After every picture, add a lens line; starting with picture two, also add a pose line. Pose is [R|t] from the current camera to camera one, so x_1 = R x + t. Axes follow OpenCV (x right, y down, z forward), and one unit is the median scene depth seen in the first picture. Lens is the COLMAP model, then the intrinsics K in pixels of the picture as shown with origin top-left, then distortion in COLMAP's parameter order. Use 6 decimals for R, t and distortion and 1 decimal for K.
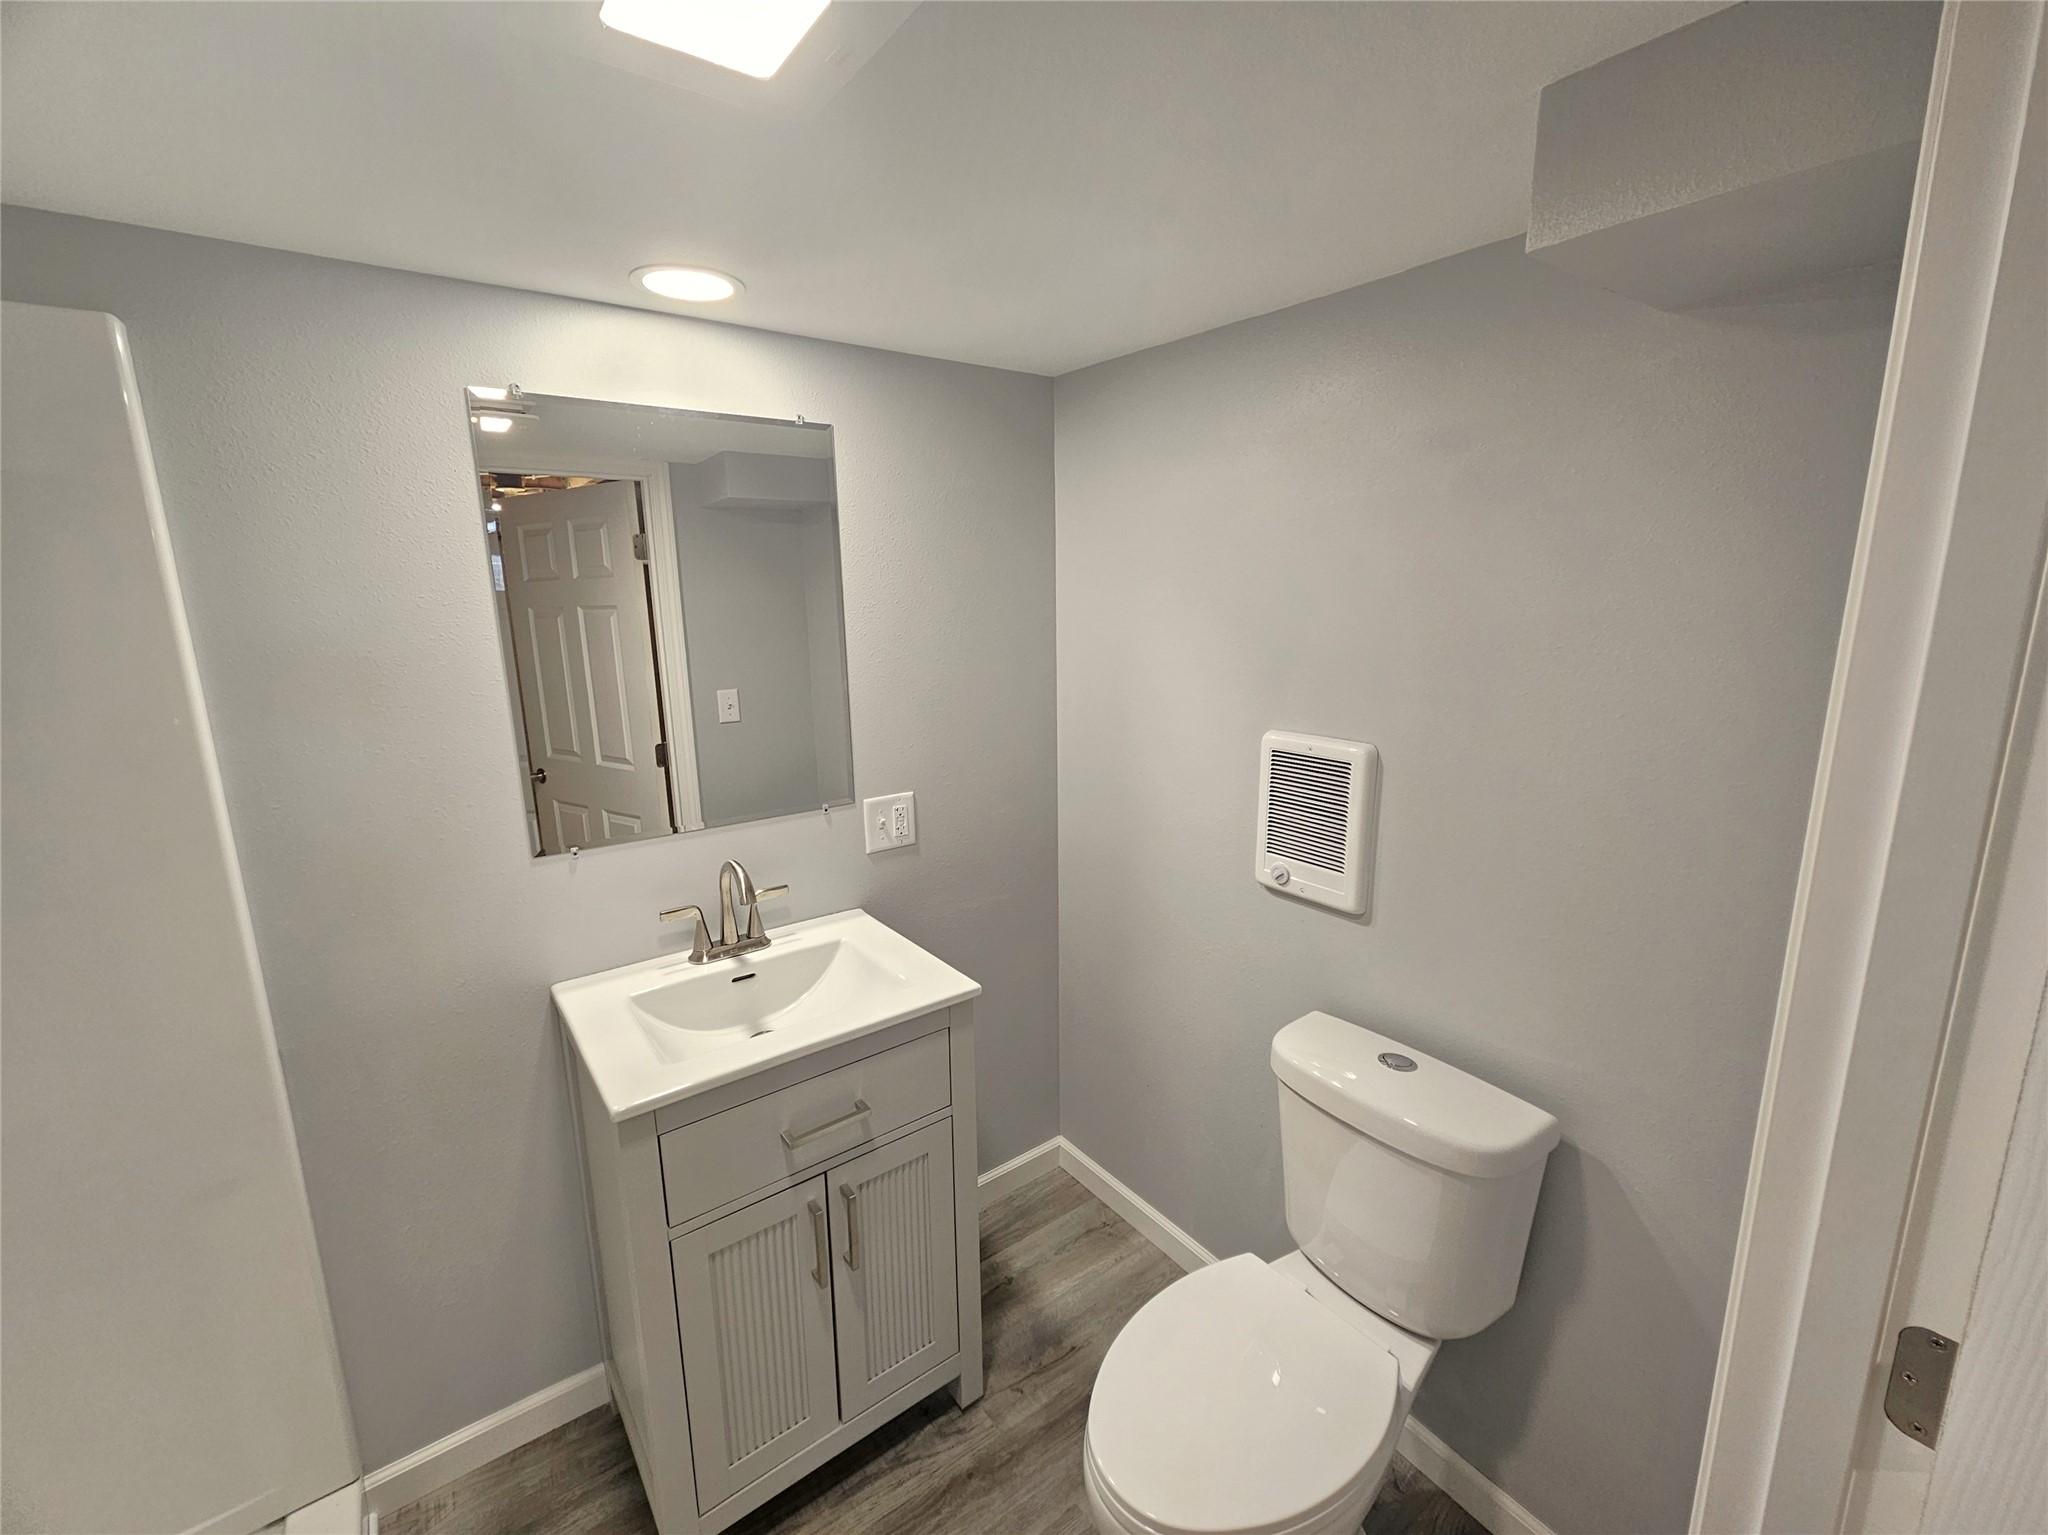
lens RADIAL K [[851.9, 0, 1024.0], [0, 851.9, 767.5], [0, 0, 1]] dist [-0.011030, 0.000526]
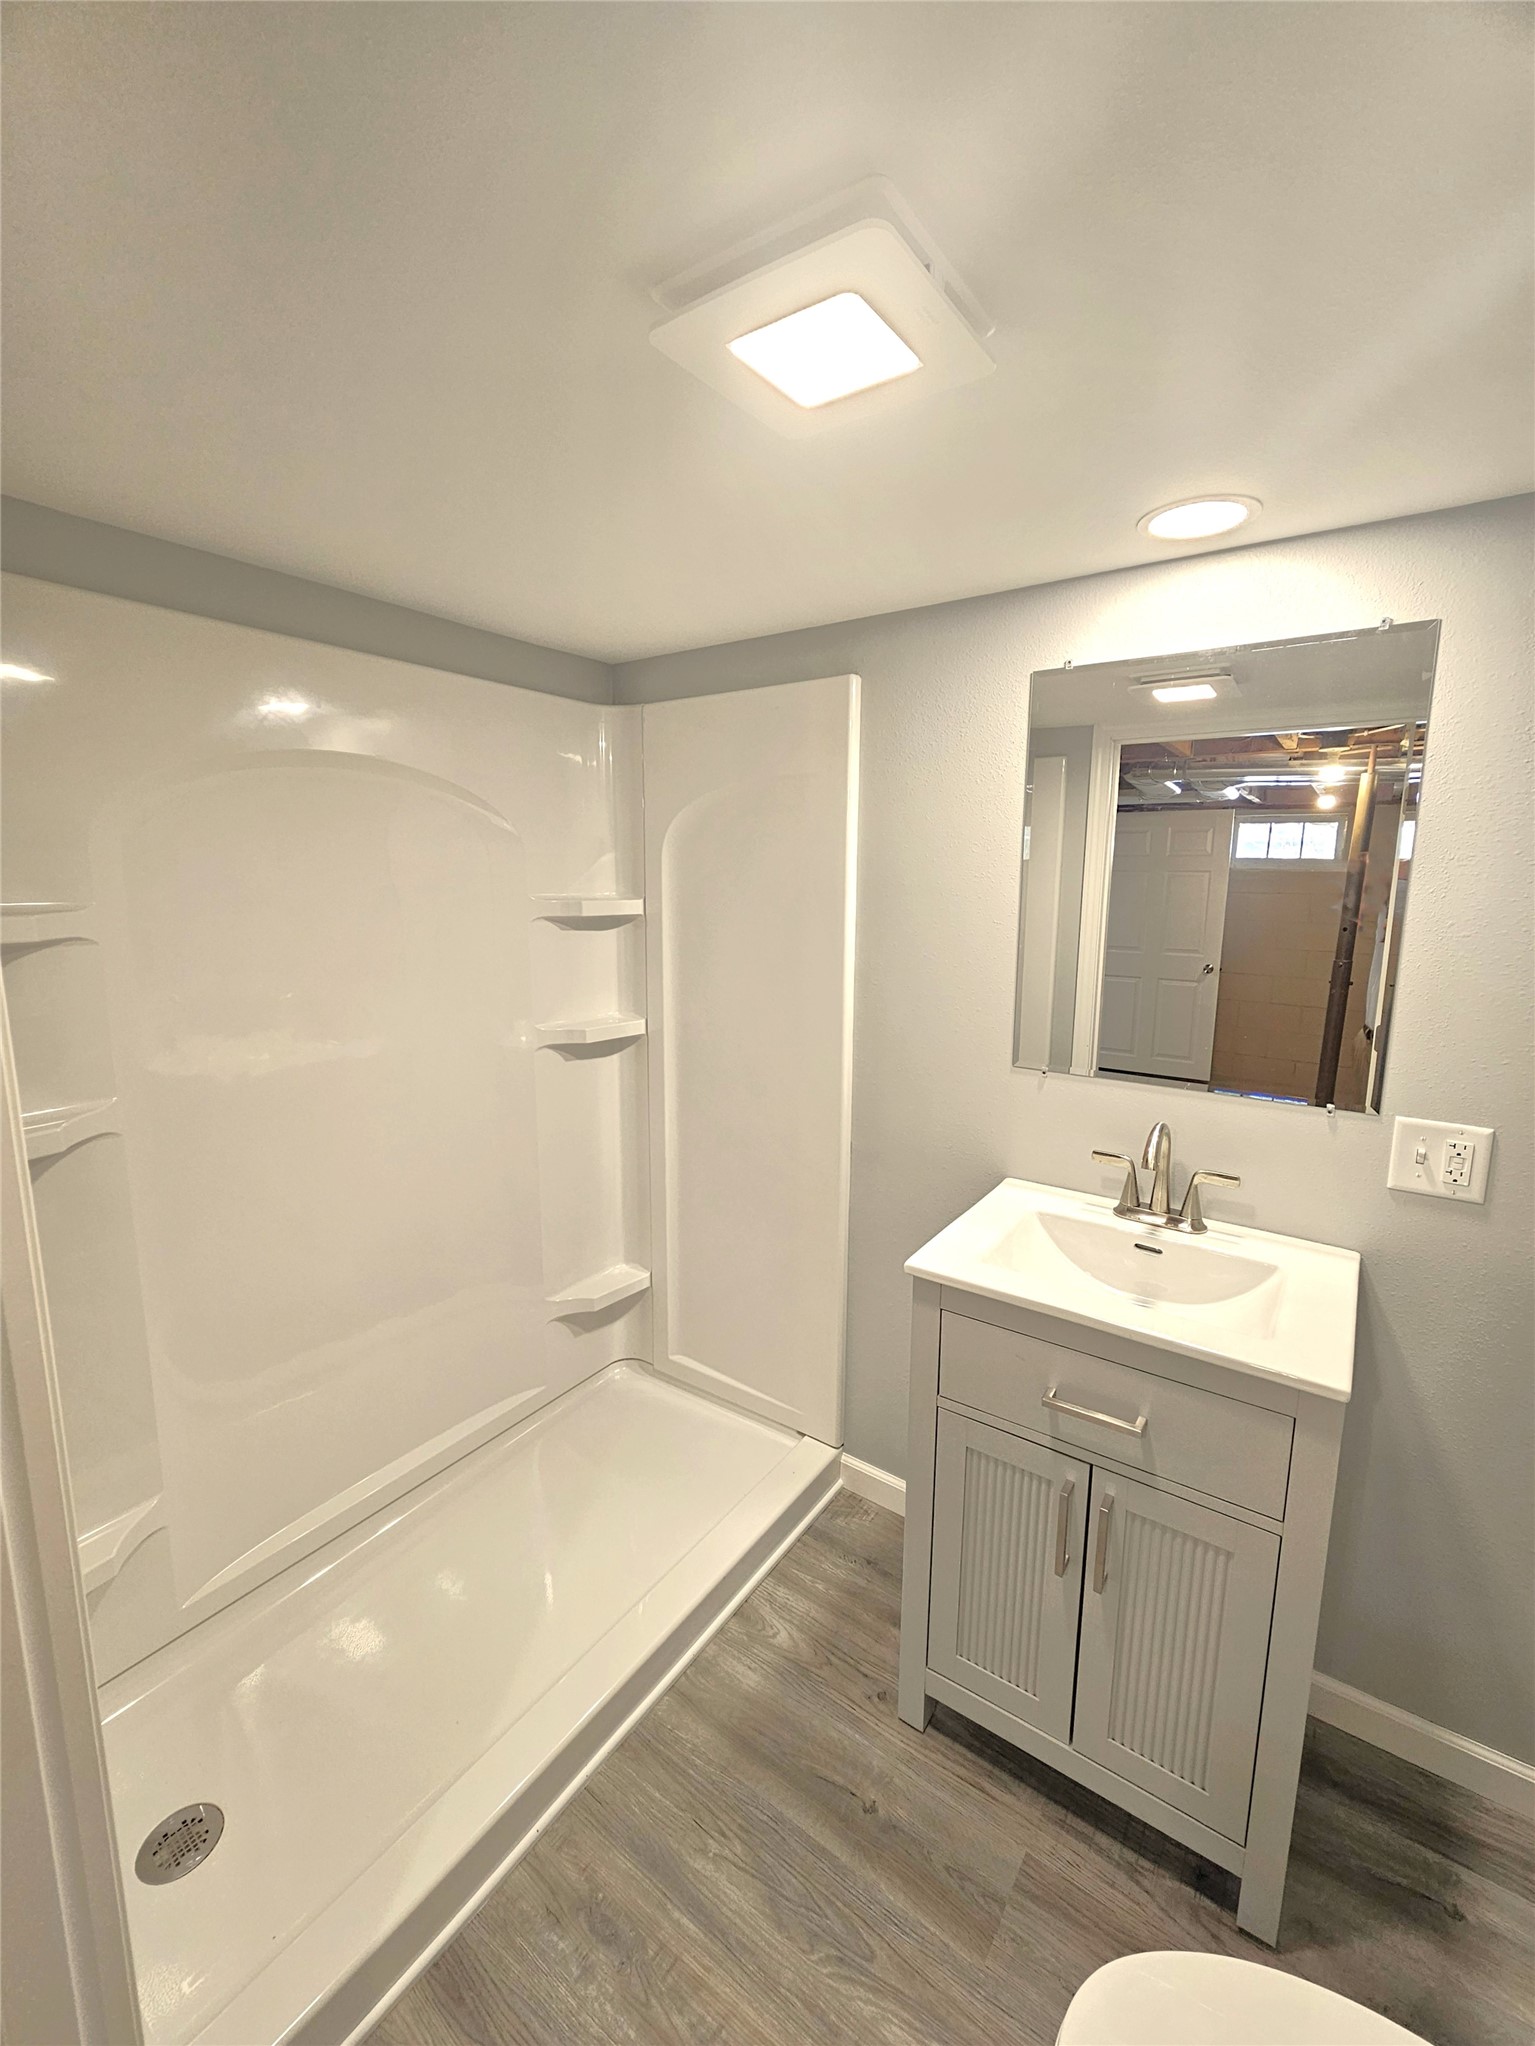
lens RADIAL K [[855.6, 0, 767.5], [0, 855.6, 1023.0], [0, 0, 1]] dist [0.001012, -0.004346]
pose [[0.288262, 0.171677, -0.942036, 0.398326], [-0.195980, 0.973549, 0.117450, -0.024971], [0.937281, 0.150764, 0.314283, 0.270881]]
